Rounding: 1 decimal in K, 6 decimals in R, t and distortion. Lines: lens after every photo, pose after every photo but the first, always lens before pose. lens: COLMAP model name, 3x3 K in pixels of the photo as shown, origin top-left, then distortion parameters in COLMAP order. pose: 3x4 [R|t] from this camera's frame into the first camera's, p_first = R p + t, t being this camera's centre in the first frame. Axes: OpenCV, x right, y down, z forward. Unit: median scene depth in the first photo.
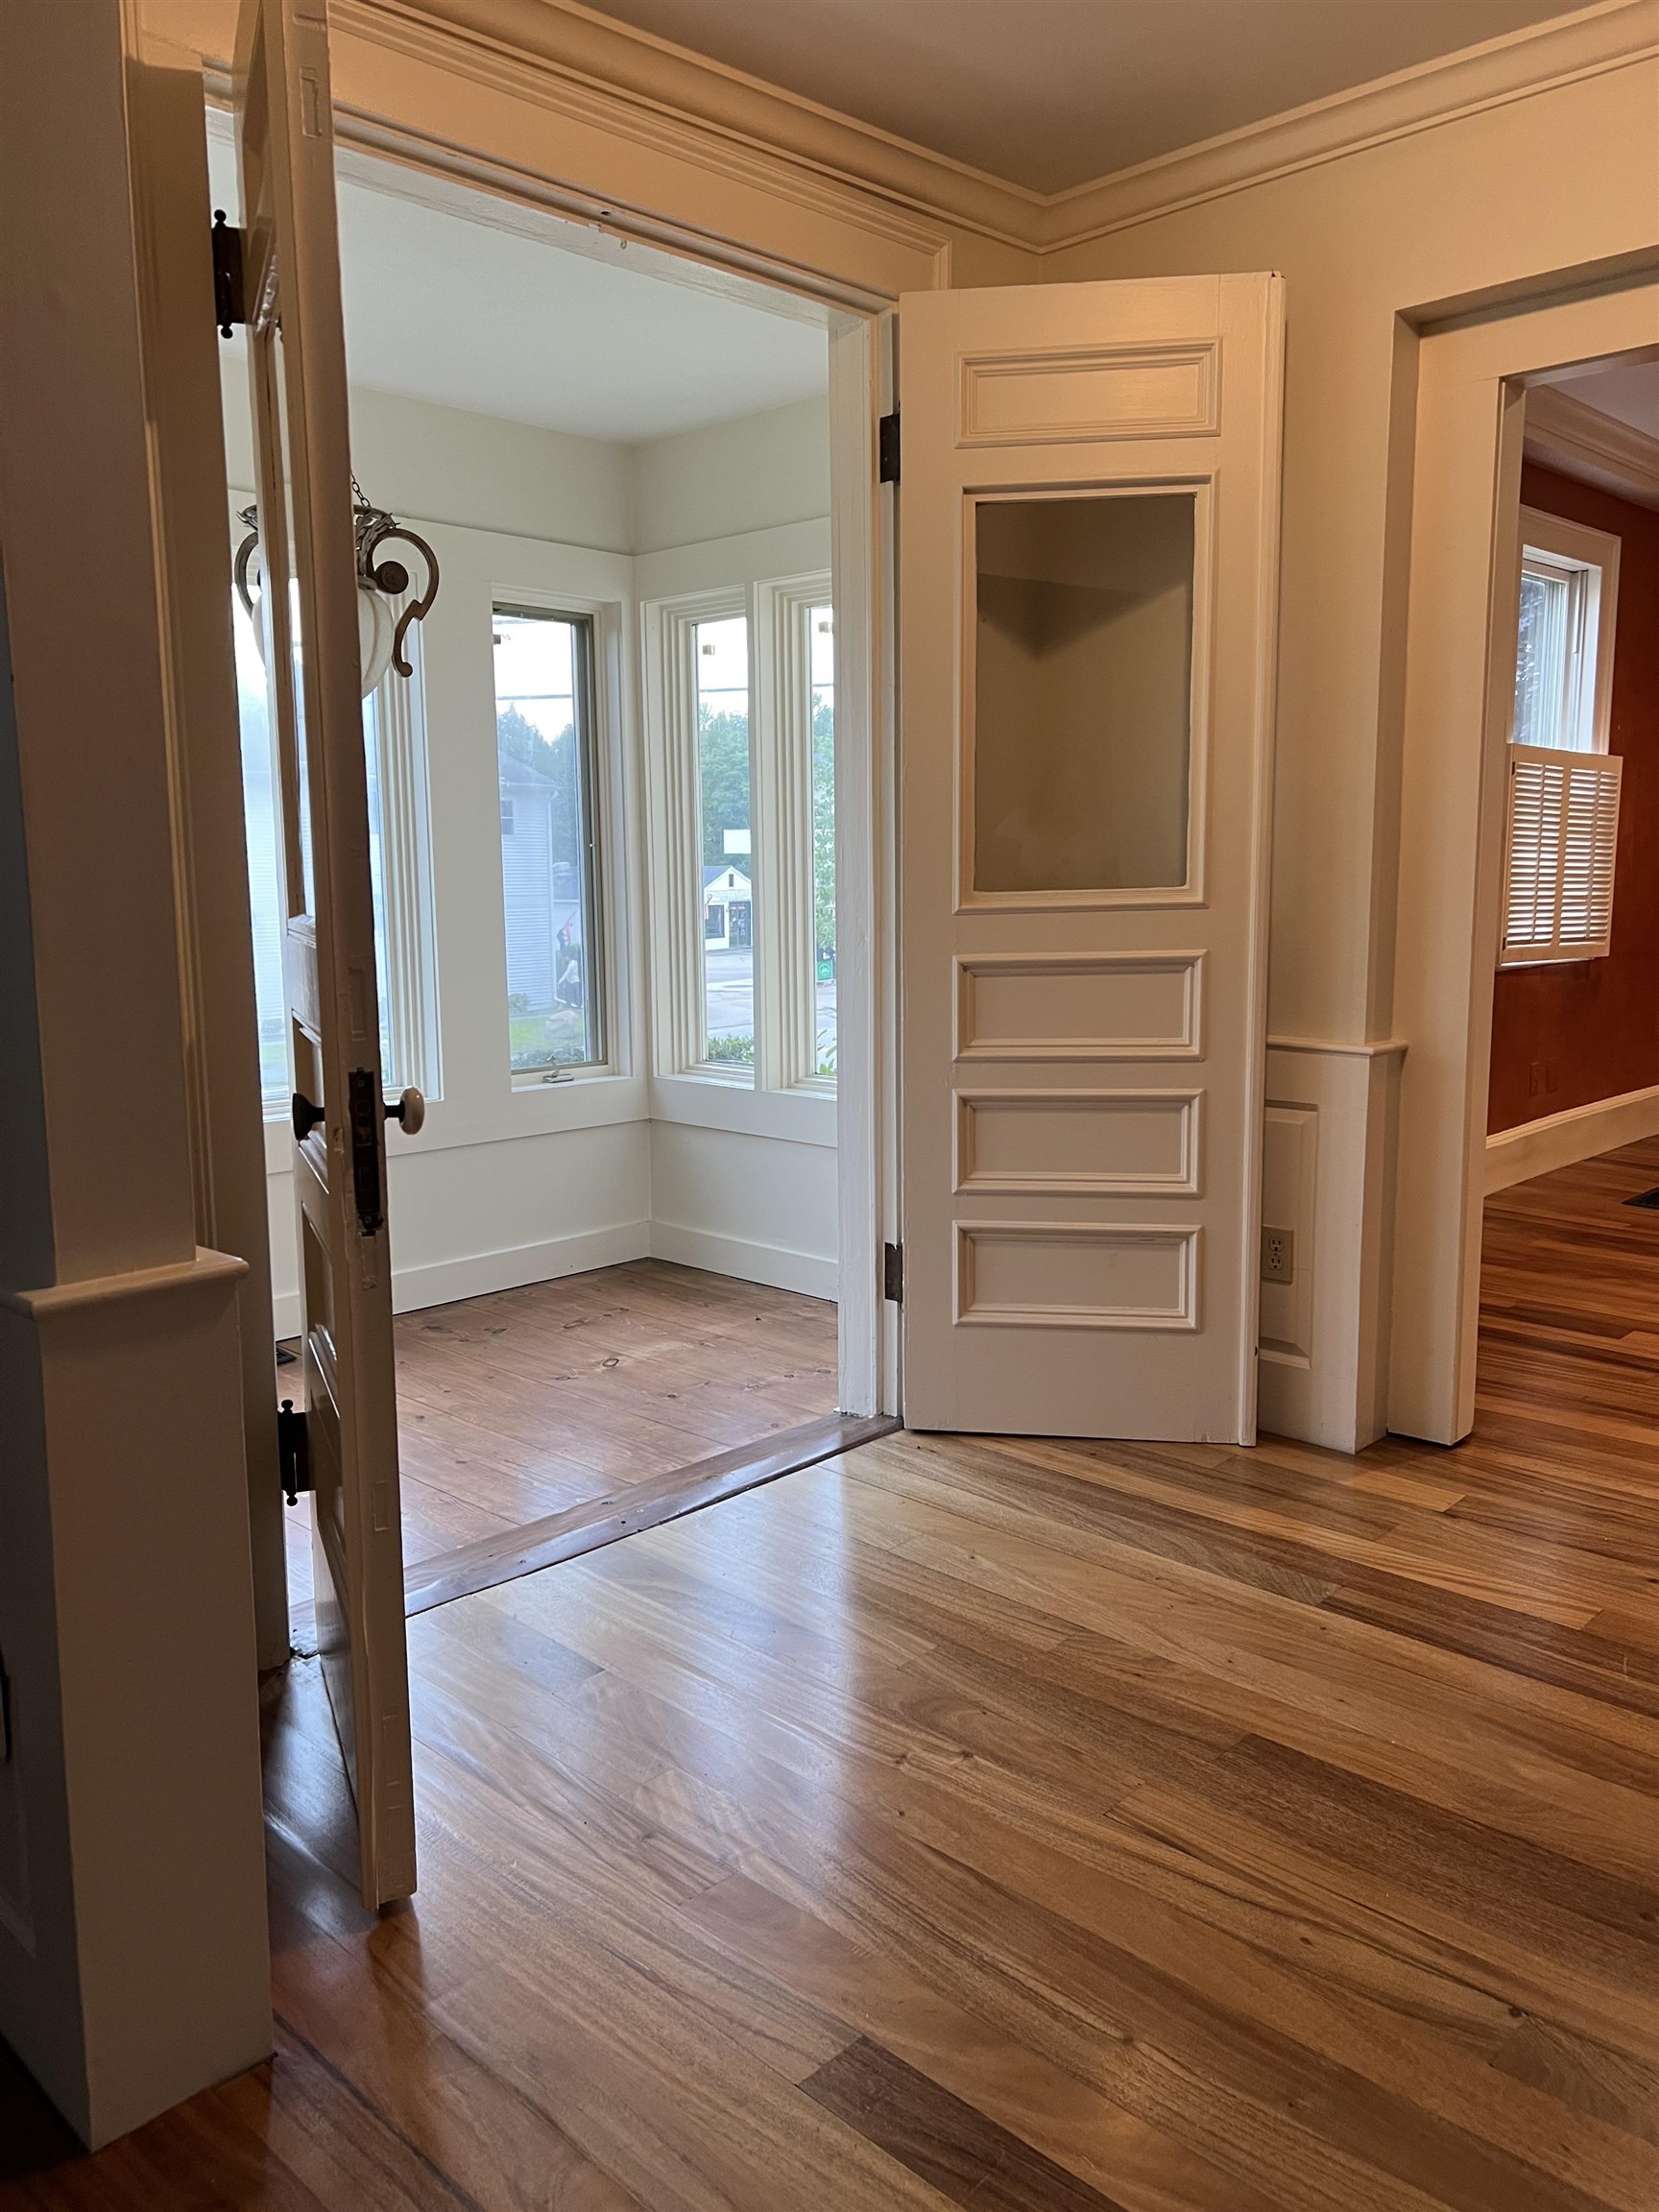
lens RADIAL K [[1663.7, 0, 812.9], [0, 1663.7, 1093.6], [0, 0, 1]] dist [0.035955, -0.029526]
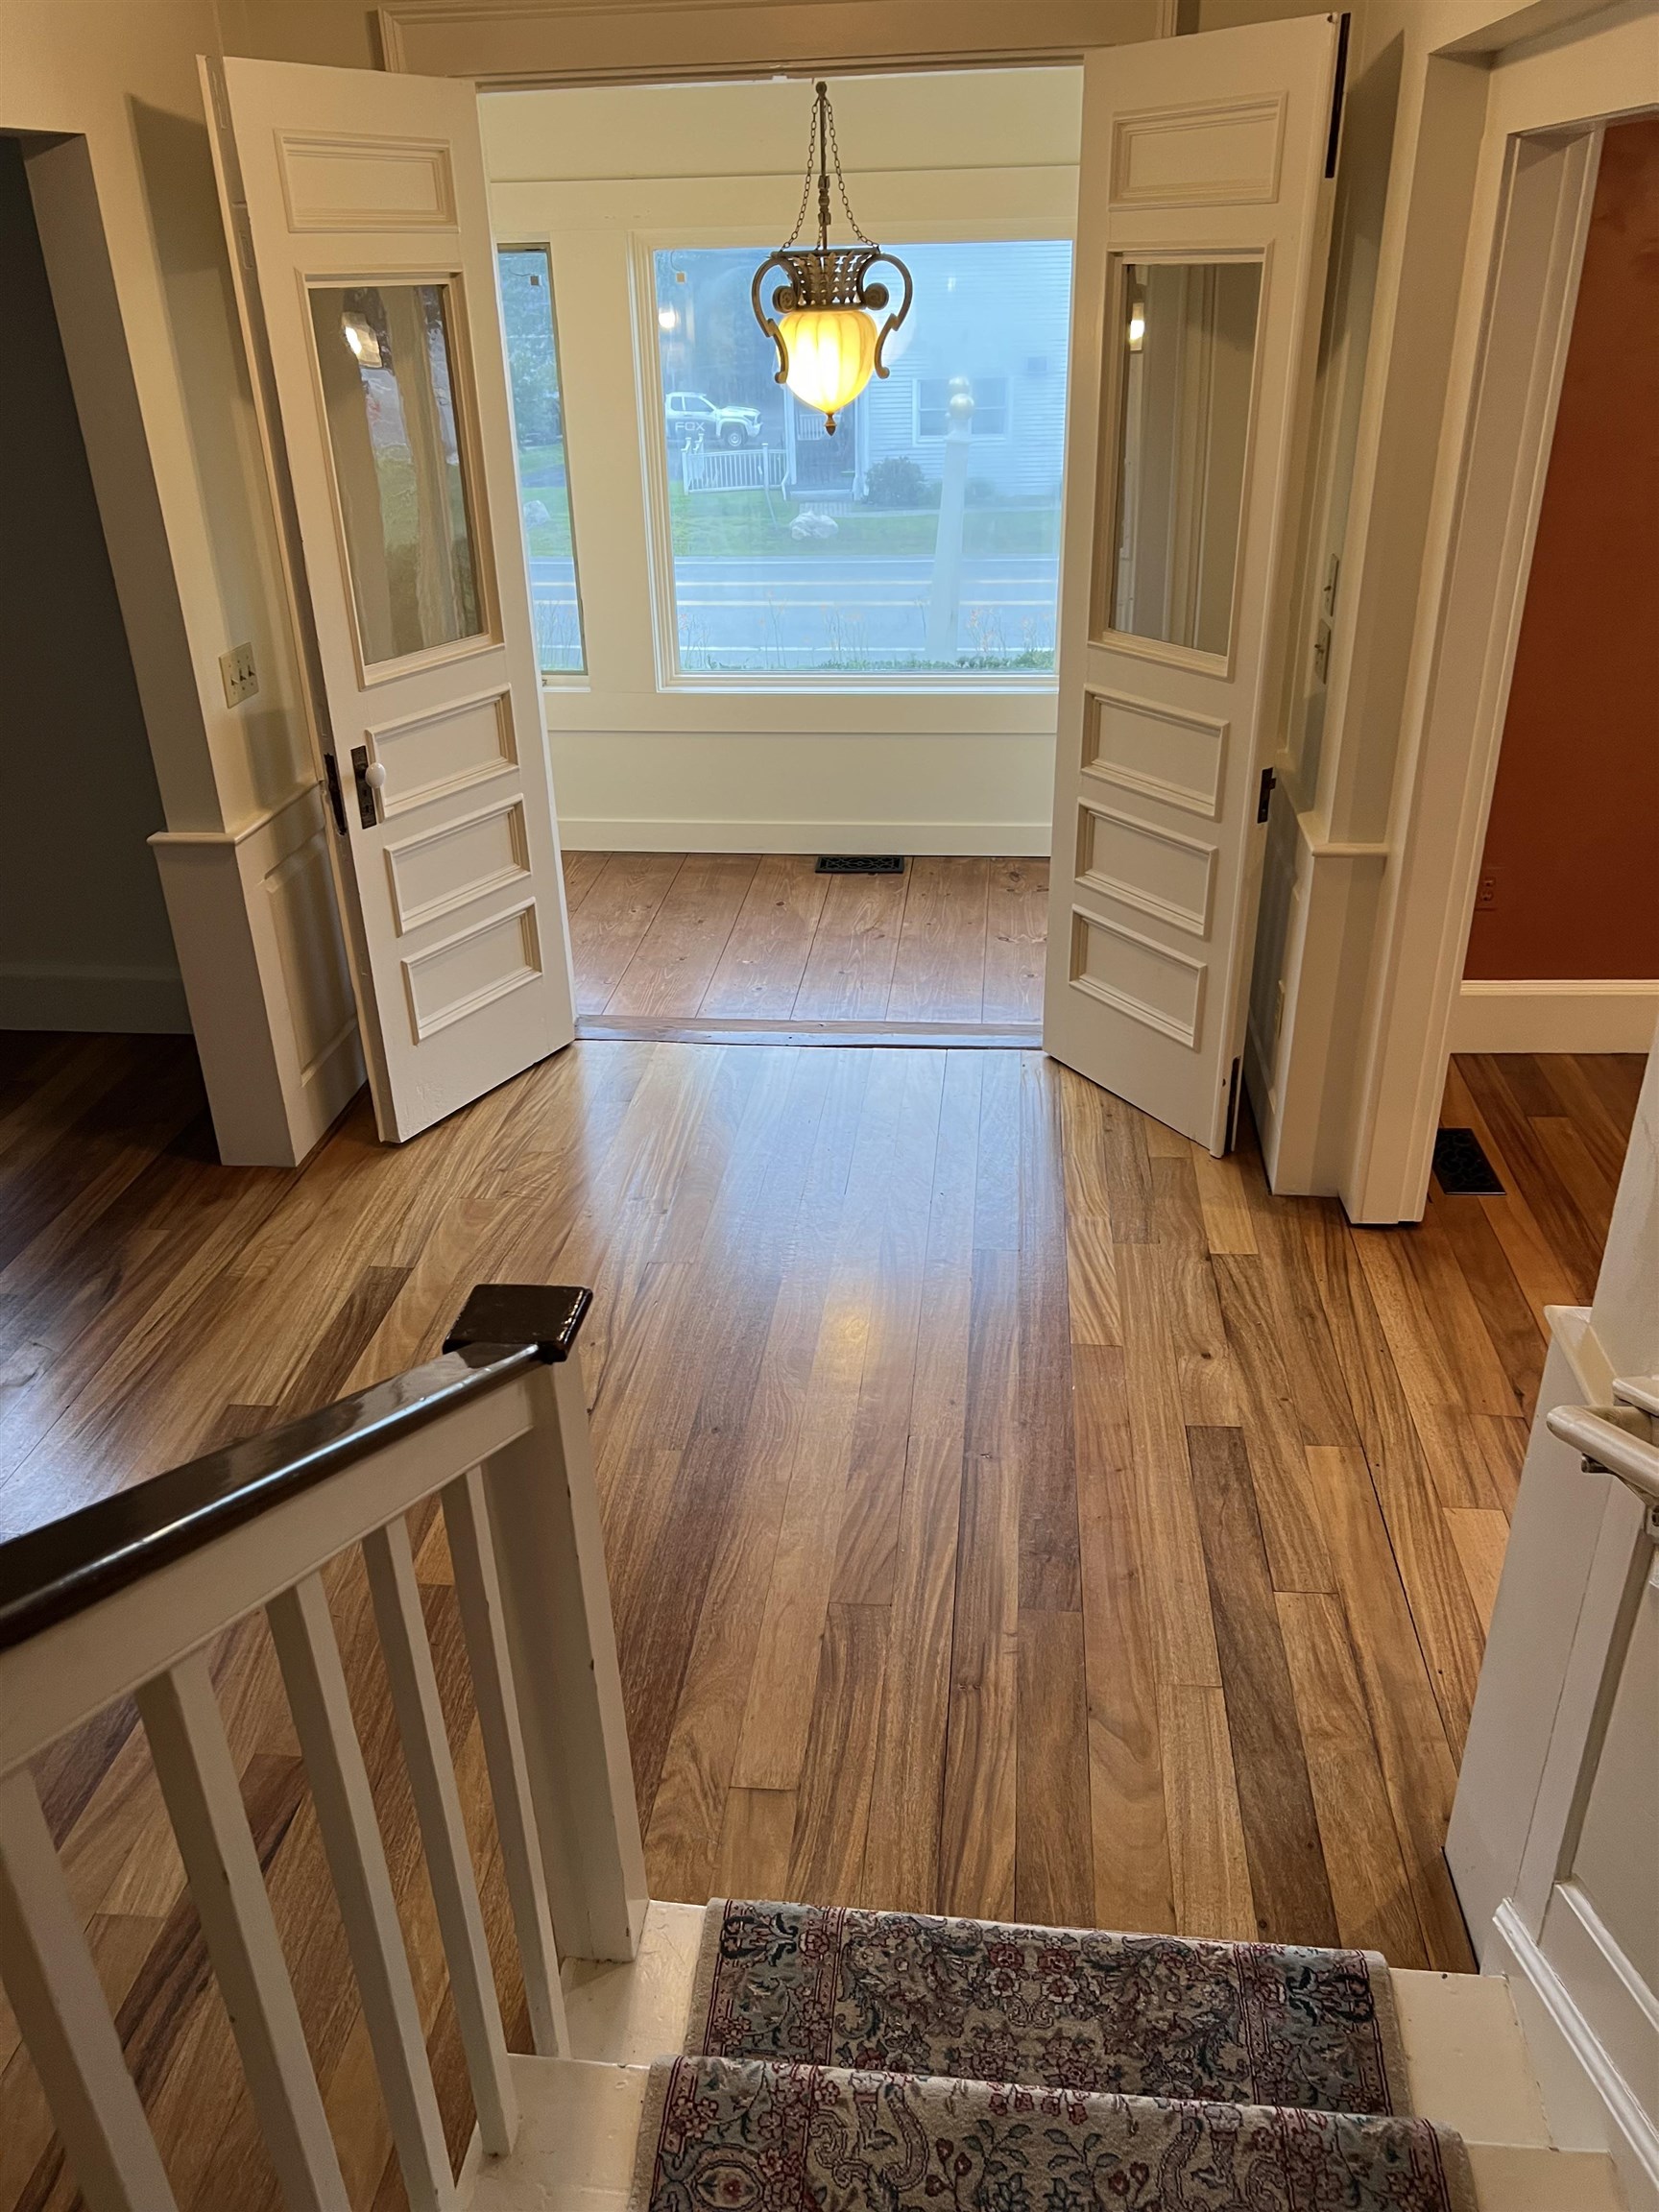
lens RADIAL K [[1663.7, 0, 825.3], [0, 1663.7, 1124.6], [0, 0, 1]] dist [0.035955, -0.029526]
pose [[0.619743, 0.360045, -0.697342, 0.869880], [-0.092885, 0.915960, 0.390371, -0.231737], [0.779289, -0.177157, 0.601103, 0.090474]]
